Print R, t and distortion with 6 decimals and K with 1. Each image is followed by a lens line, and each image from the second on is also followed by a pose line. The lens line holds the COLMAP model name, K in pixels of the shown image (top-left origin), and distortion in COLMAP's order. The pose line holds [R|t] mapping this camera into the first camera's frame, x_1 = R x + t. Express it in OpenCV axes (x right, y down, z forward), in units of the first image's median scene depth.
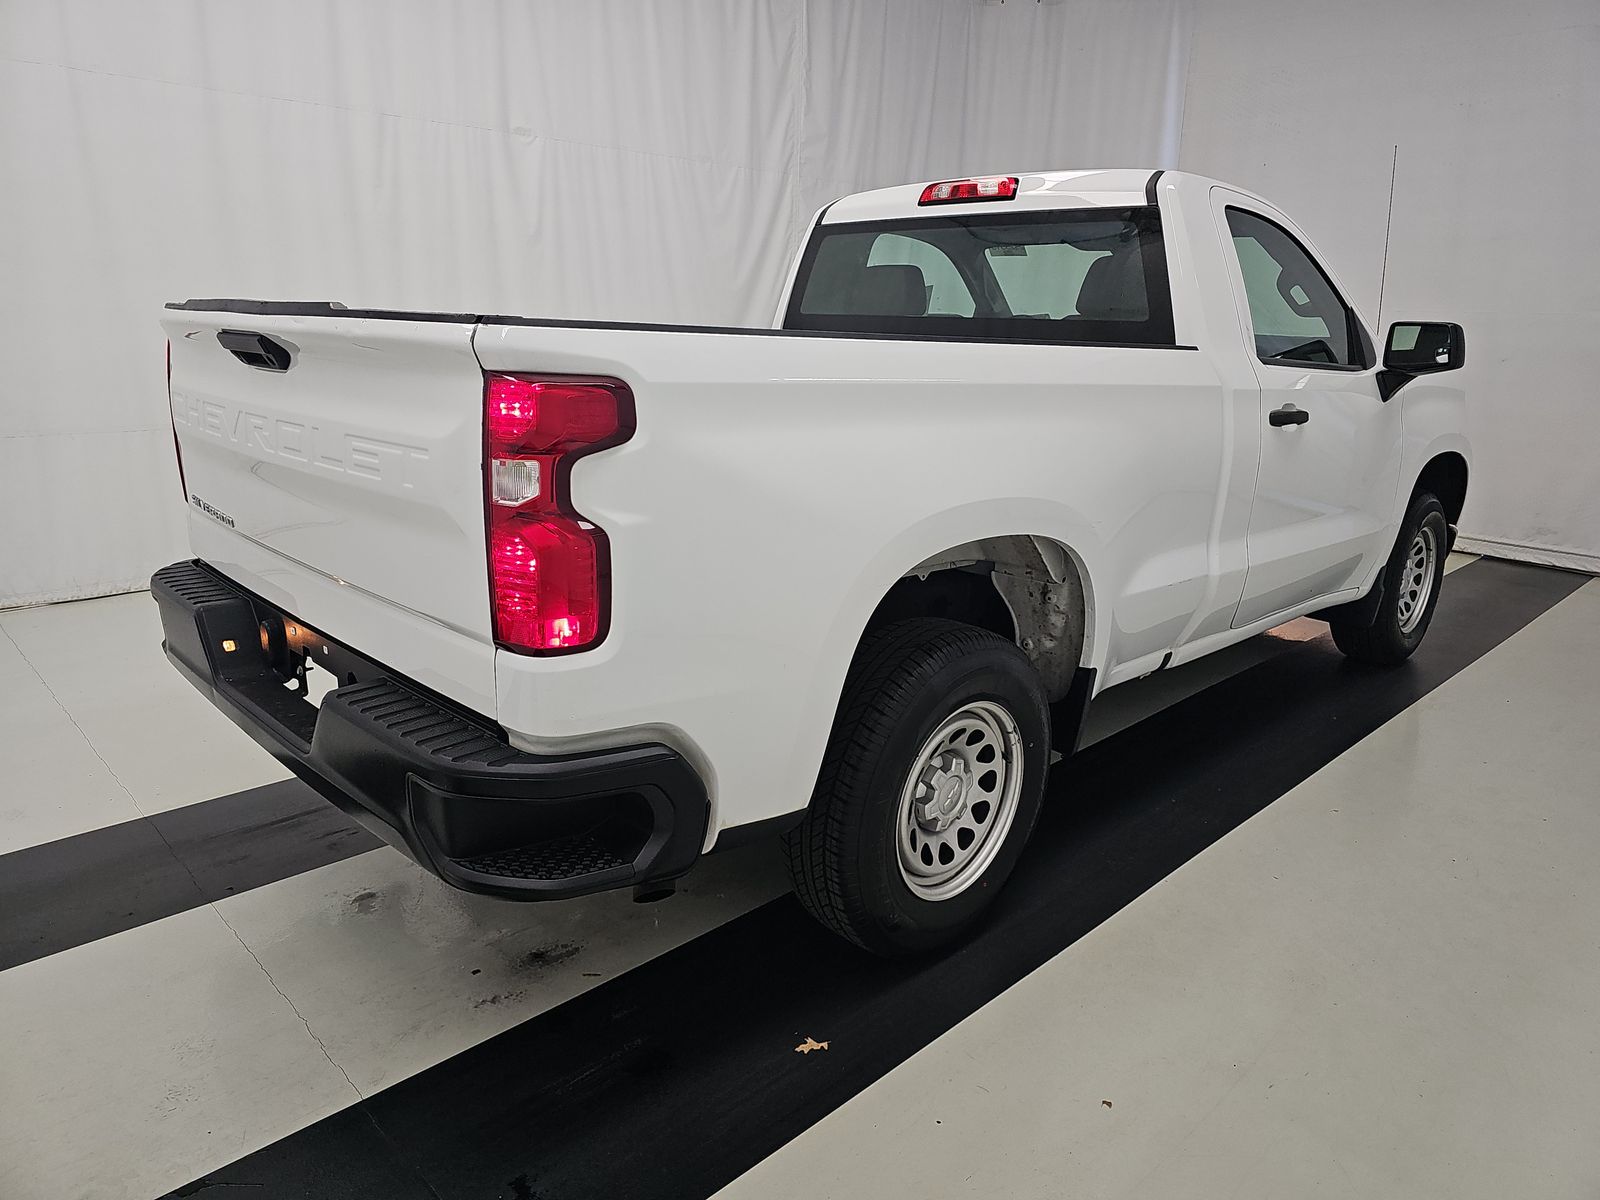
lens RADIAL K [[1064.8, 0, 800.0], [0, 1064.8, 600.0], [0, 0, 1]] dist [0.031583, -0.027422]
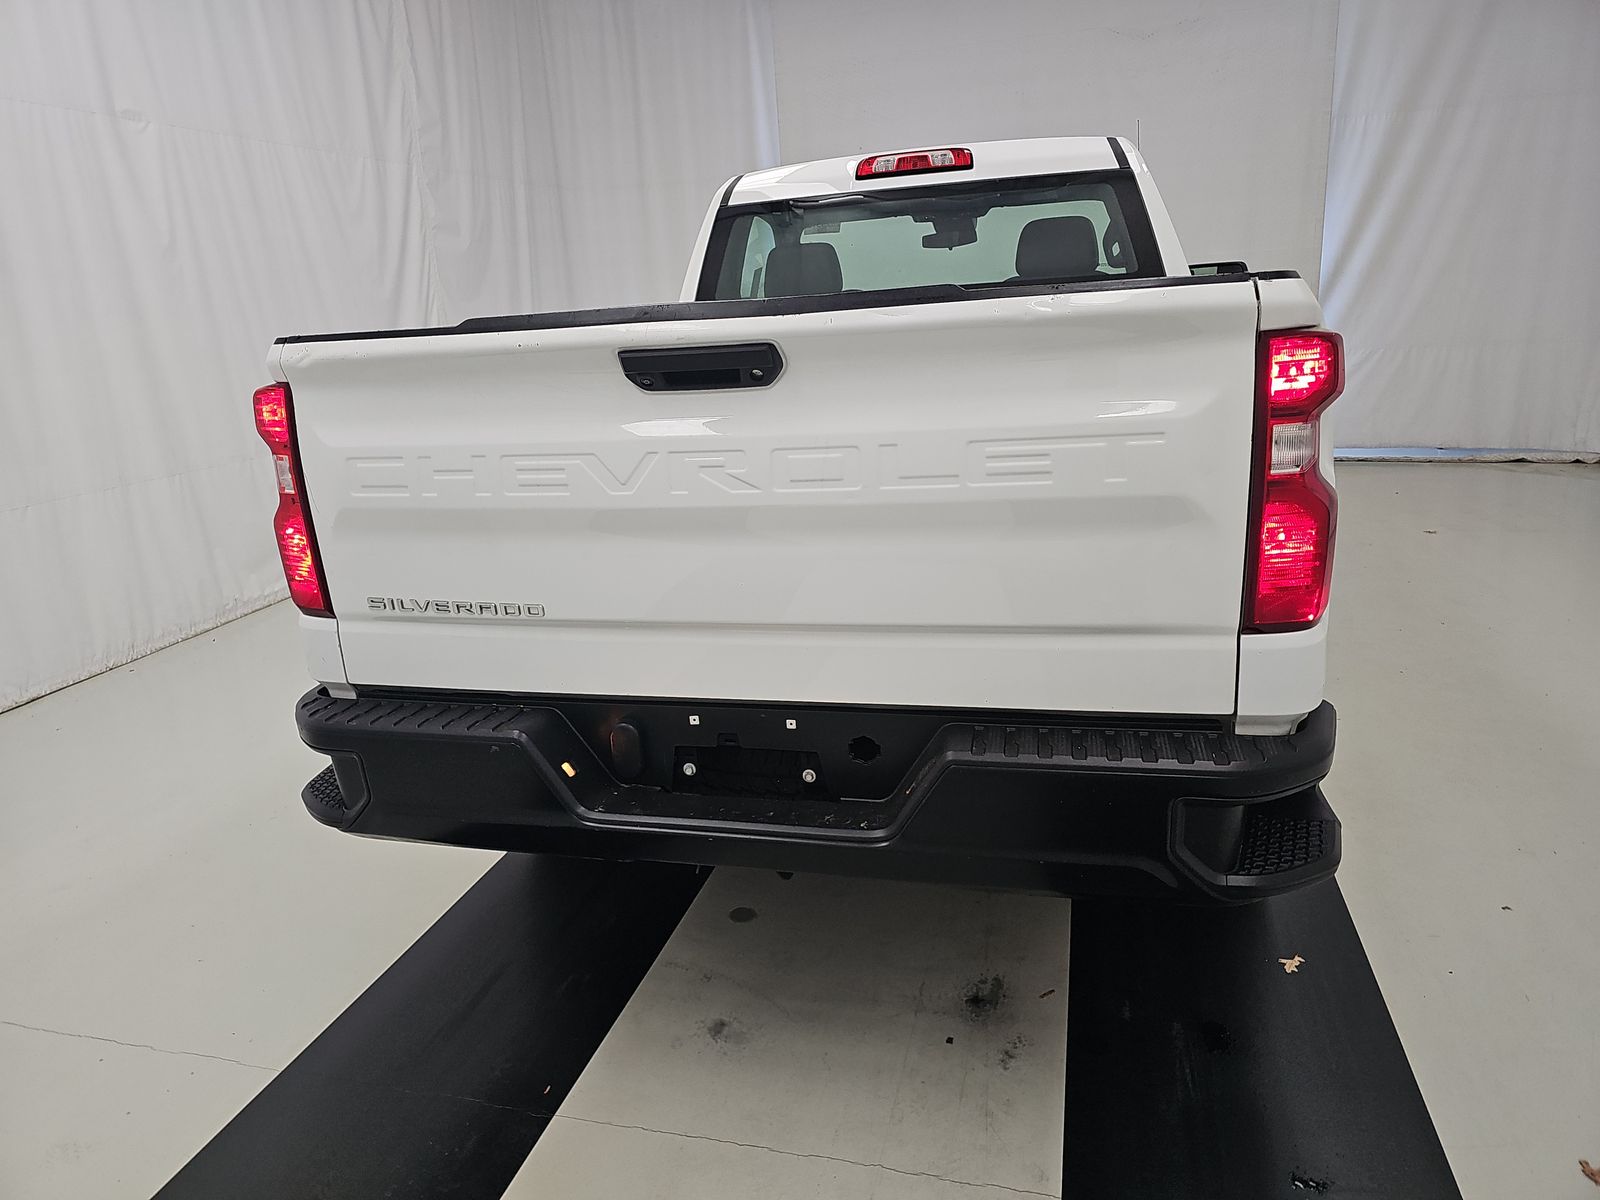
lens RADIAL K [[1064.8, 0, 800.0], [0, 1064.8, 600.0], [0, 0, 1]] dist [0.031583, -0.027422]
pose [[0.856491, -0.216055, 0.468768, -0.459251], [0.214727, 0.975006, 0.057048, -0.052569], [-0.469378, 0.051796, 0.881477, 0.159251]]
